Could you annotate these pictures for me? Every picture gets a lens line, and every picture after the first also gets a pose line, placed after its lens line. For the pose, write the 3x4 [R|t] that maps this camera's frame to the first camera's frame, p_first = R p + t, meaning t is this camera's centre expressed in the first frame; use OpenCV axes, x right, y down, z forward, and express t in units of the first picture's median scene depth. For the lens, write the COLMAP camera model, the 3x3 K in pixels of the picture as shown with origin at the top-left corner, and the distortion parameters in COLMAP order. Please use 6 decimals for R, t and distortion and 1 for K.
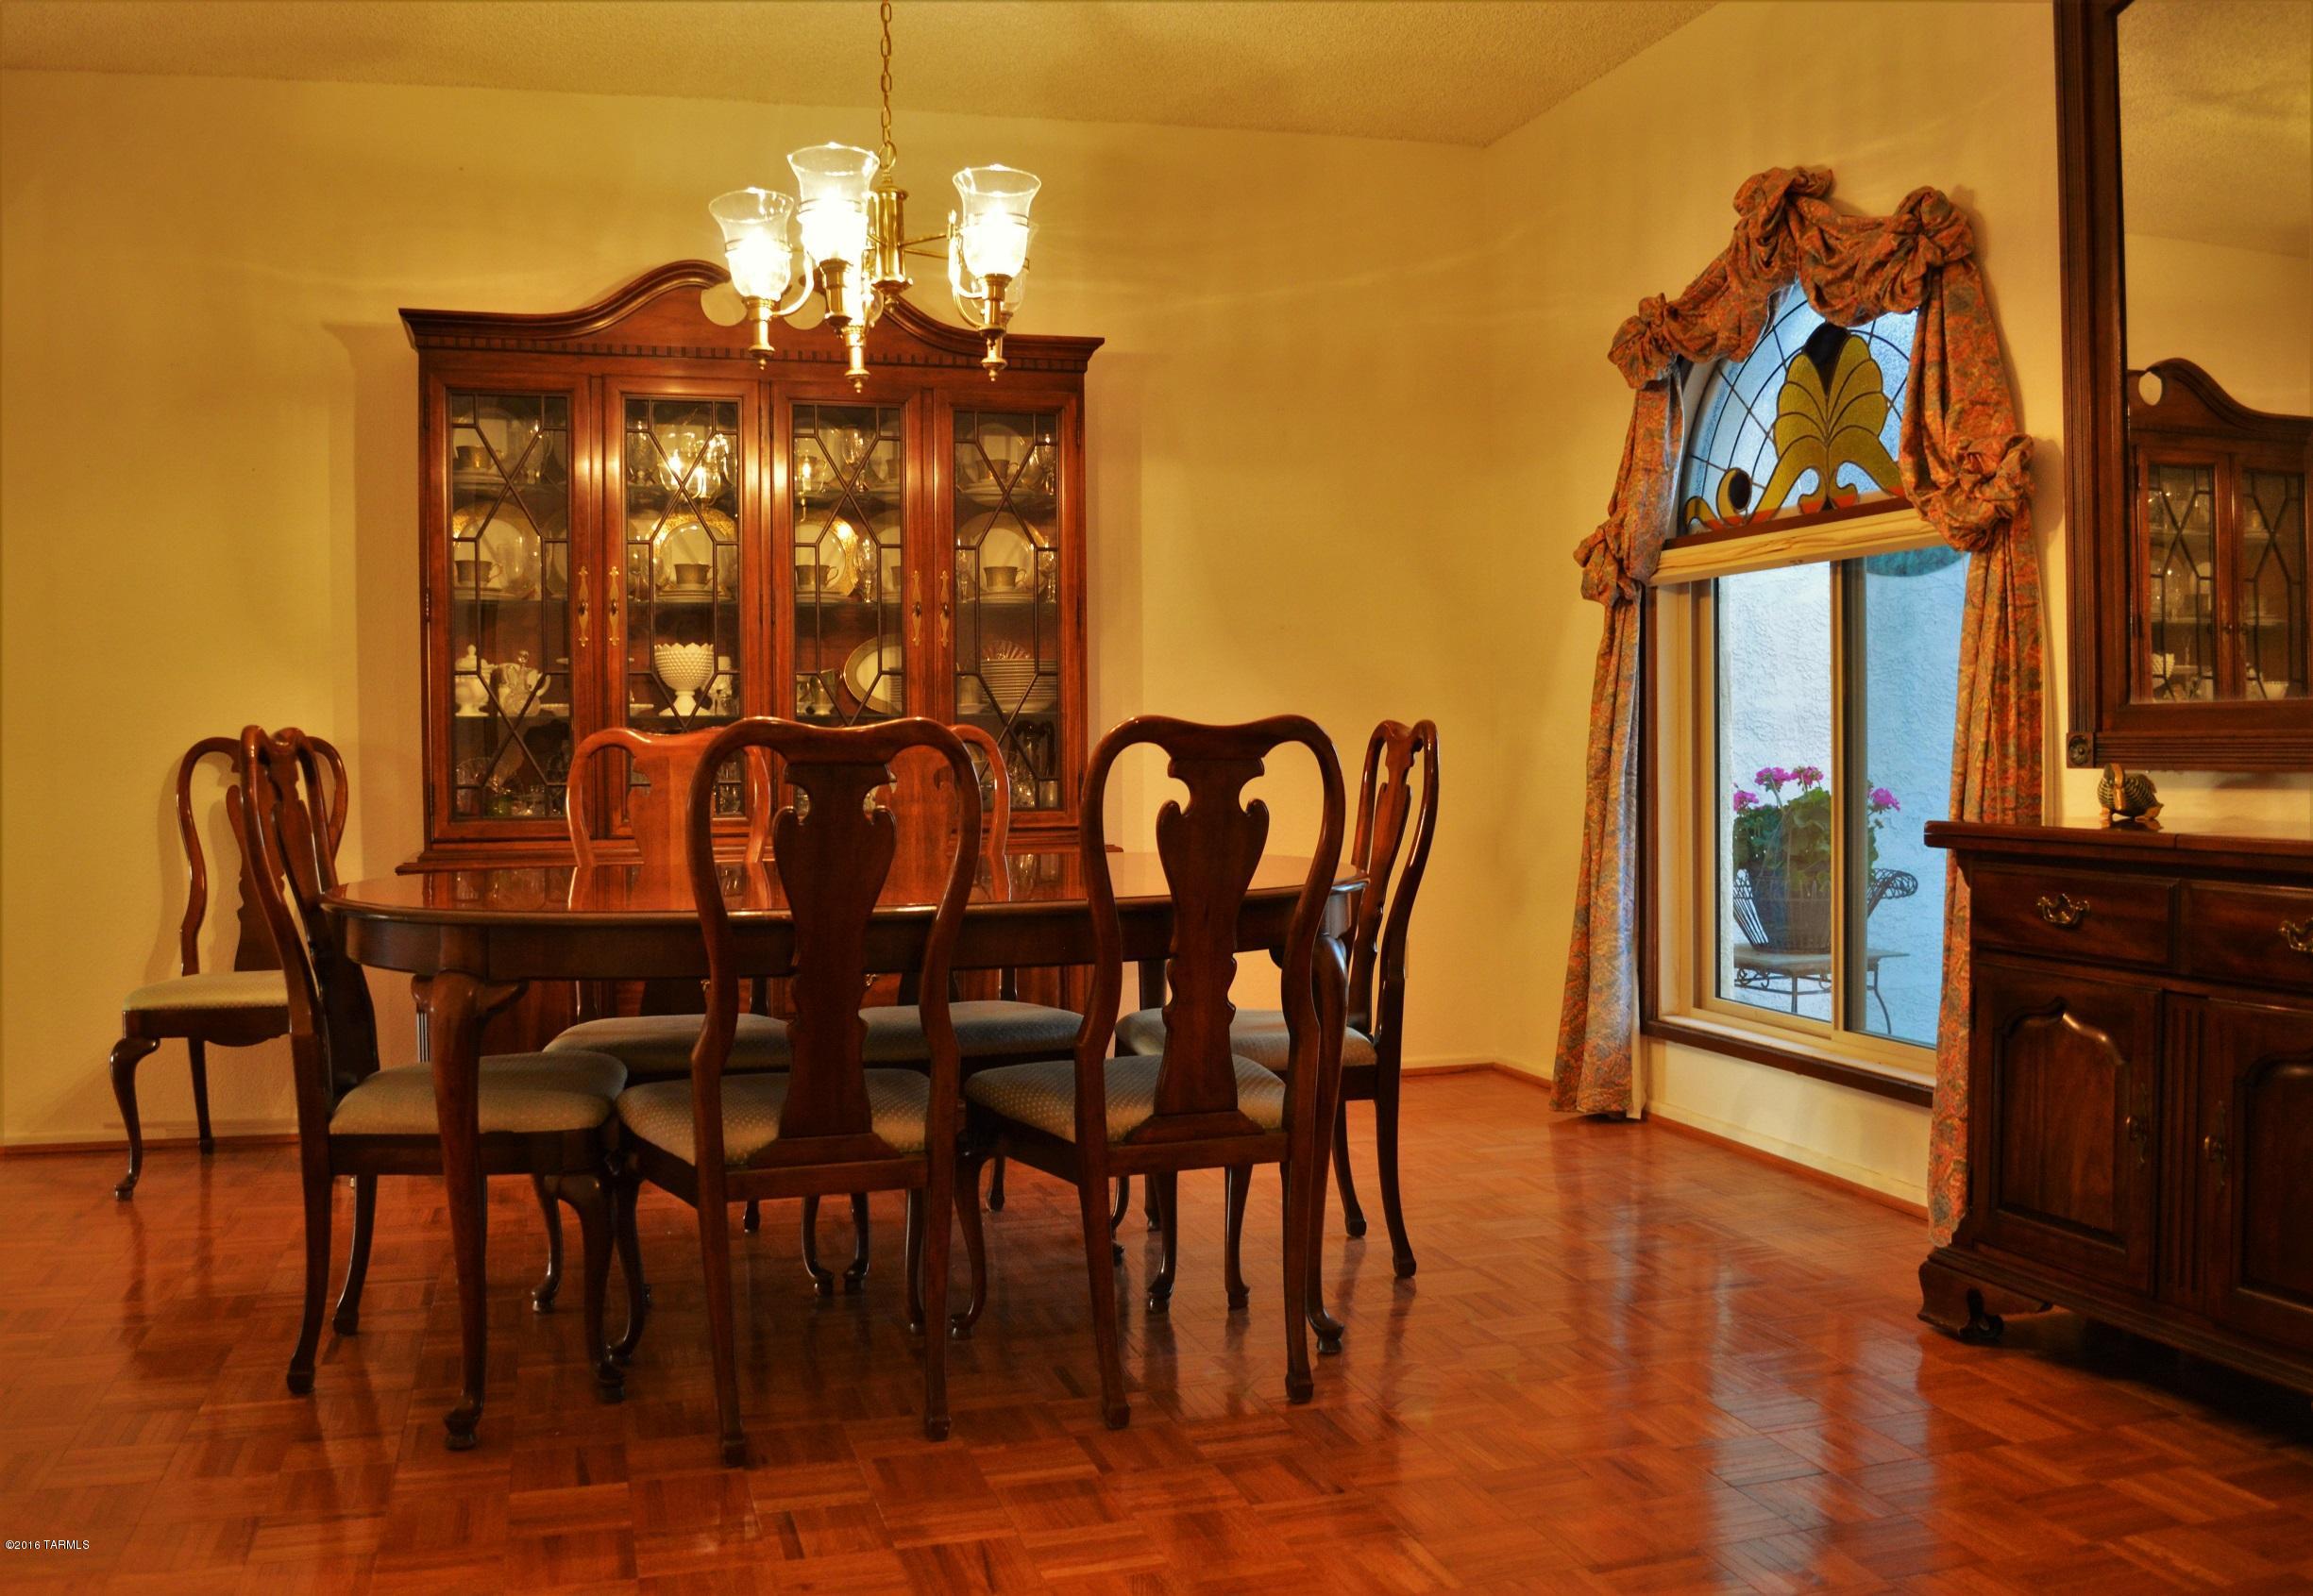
lens RADIAL K [[1927.6, 0, 1156.5], [0, 1927.6, 798.0], [0, 0, 1]] dist [-0.084363, 0.006872]
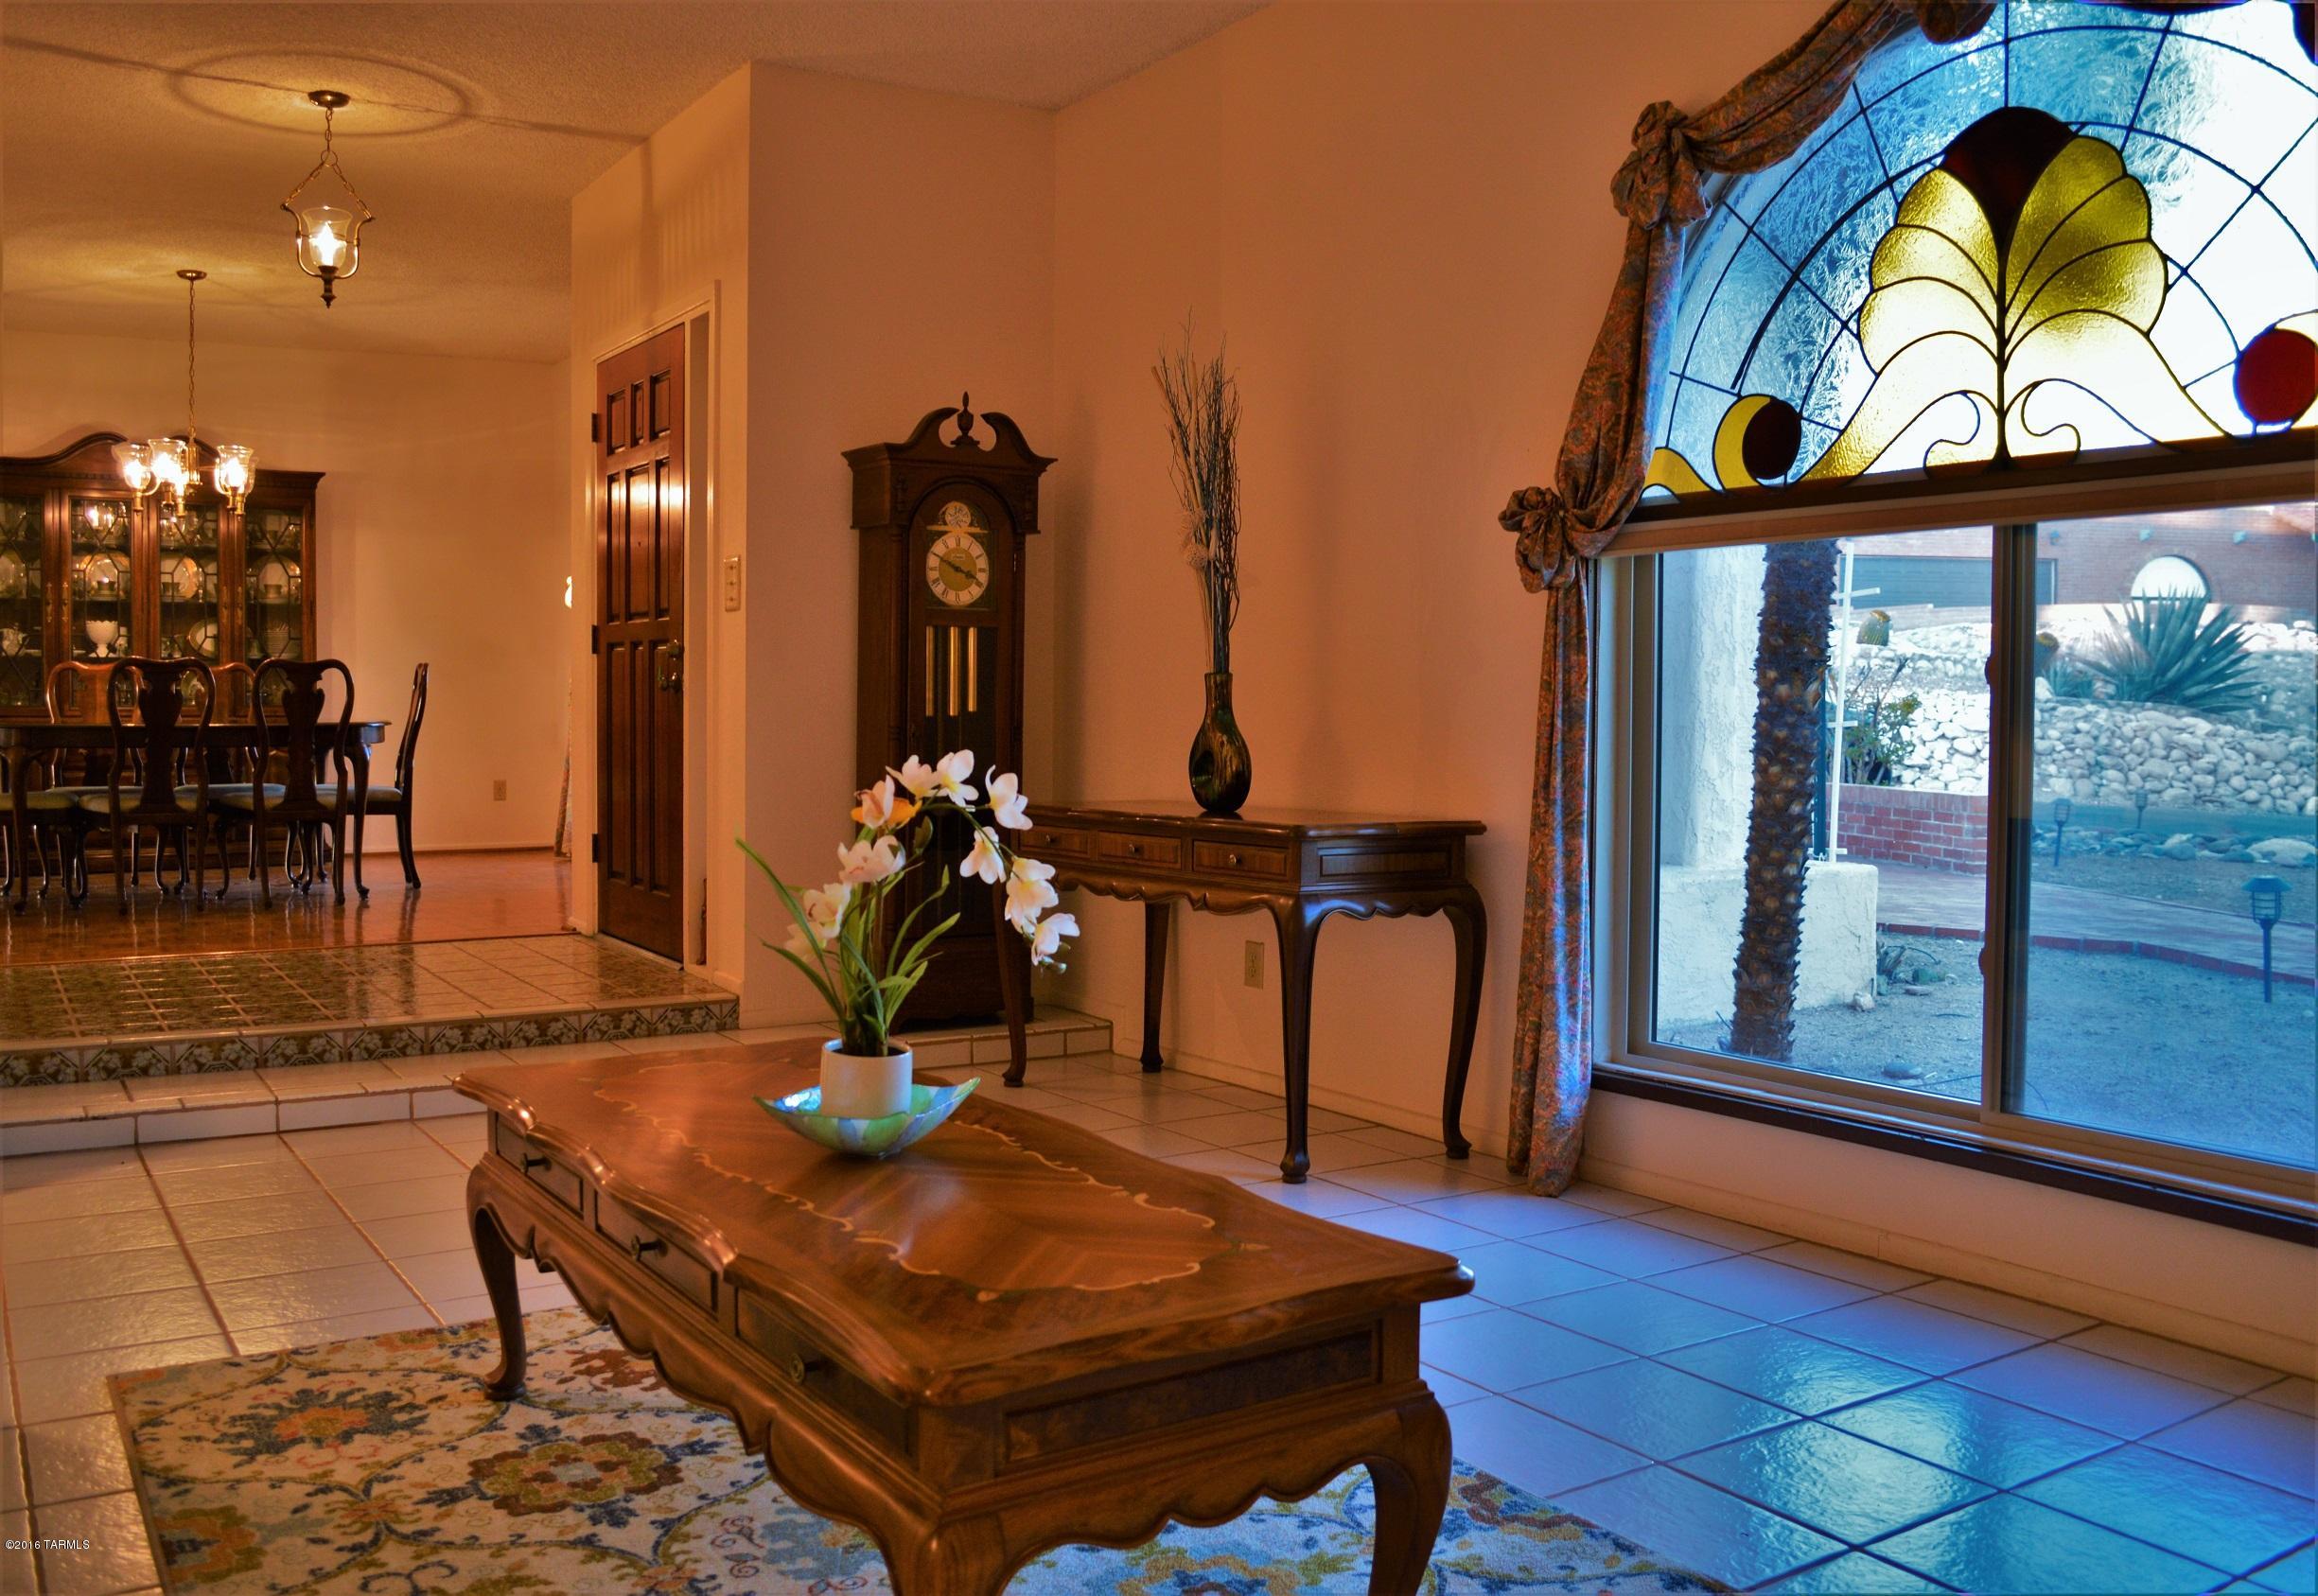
lens RADIAL K [[1932.0, 0, 1159.0], [0, 1932.0, 798.0], [0, 0, 1]] dist [-0.084363, 0.006872]
pose [[0.961859, 0.002614, 0.273533, 0.282486], [-0.008085, 0.999789, 0.018877, 0.059204], [-0.273426, -0.020368, 0.961677, -1.210096]]
